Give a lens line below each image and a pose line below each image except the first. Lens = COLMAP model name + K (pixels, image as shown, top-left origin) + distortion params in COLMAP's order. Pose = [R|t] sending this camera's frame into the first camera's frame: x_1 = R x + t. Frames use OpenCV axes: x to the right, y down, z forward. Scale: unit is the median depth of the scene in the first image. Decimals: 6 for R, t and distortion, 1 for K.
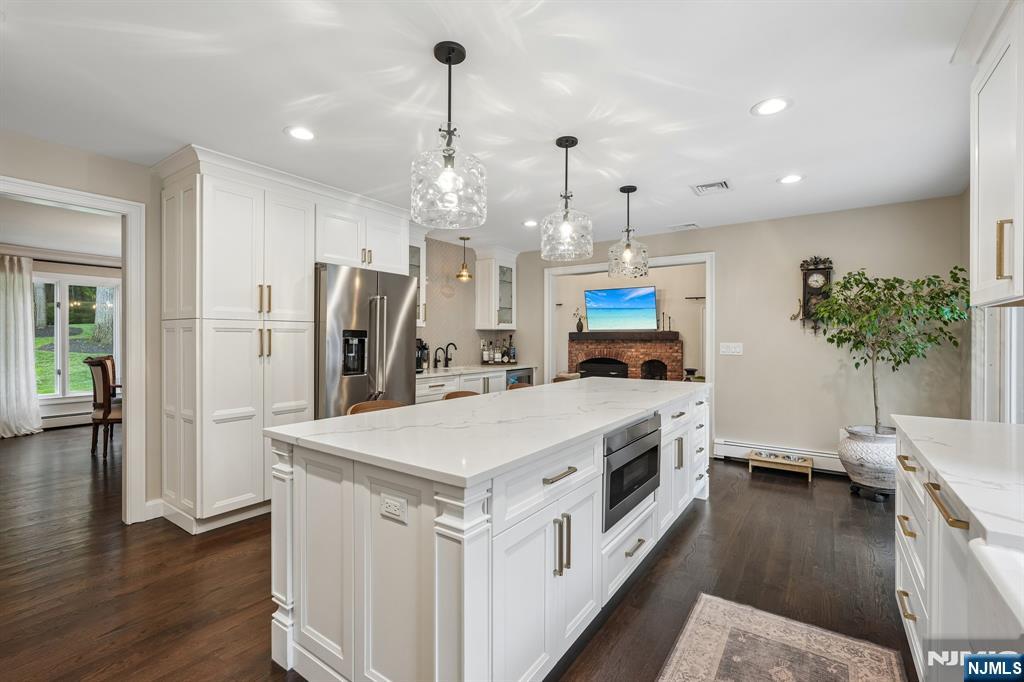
lens RADIAL K [[450.2, 0, 514.9], [0, 450.2, 337.0], [0, 0, 1]] dist [-0.005415, -0.000454]
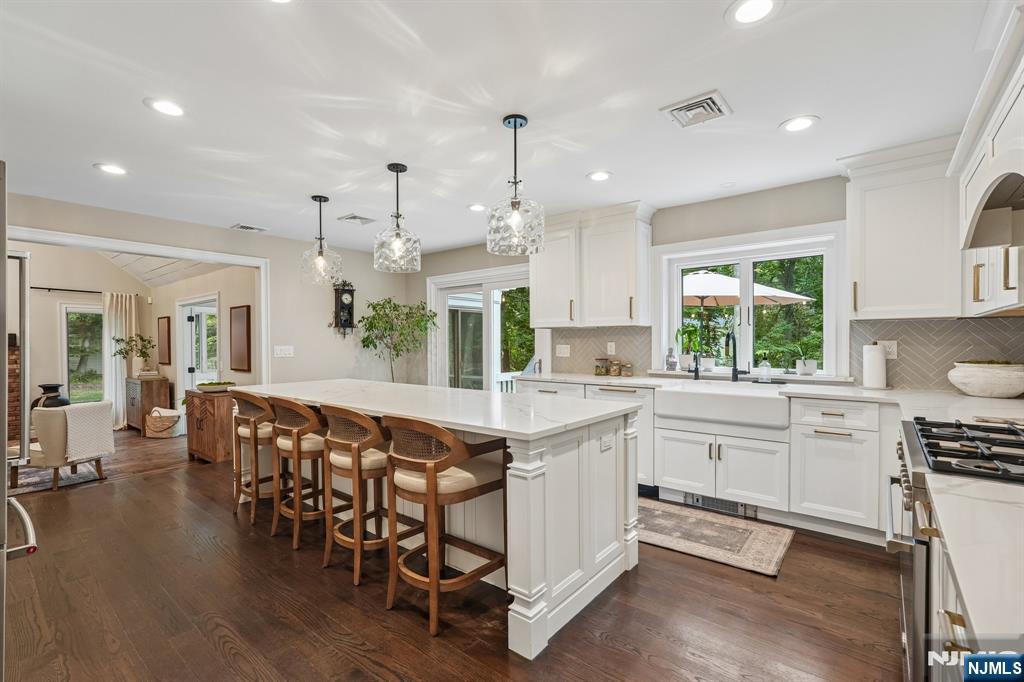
lens RADIAL K [[450.2, 0, 516.2], [0, 450.2, 343.2], [0, 0, 1]] dist [-0.005415, -0.000454]
pose [[0.062784, -0.009090, 0.997986, -0.645368], [0.005999, 0.999944, 0.008731, -0.000015], [-0.998009, 0.005438, 0.062835, 0.407944]]
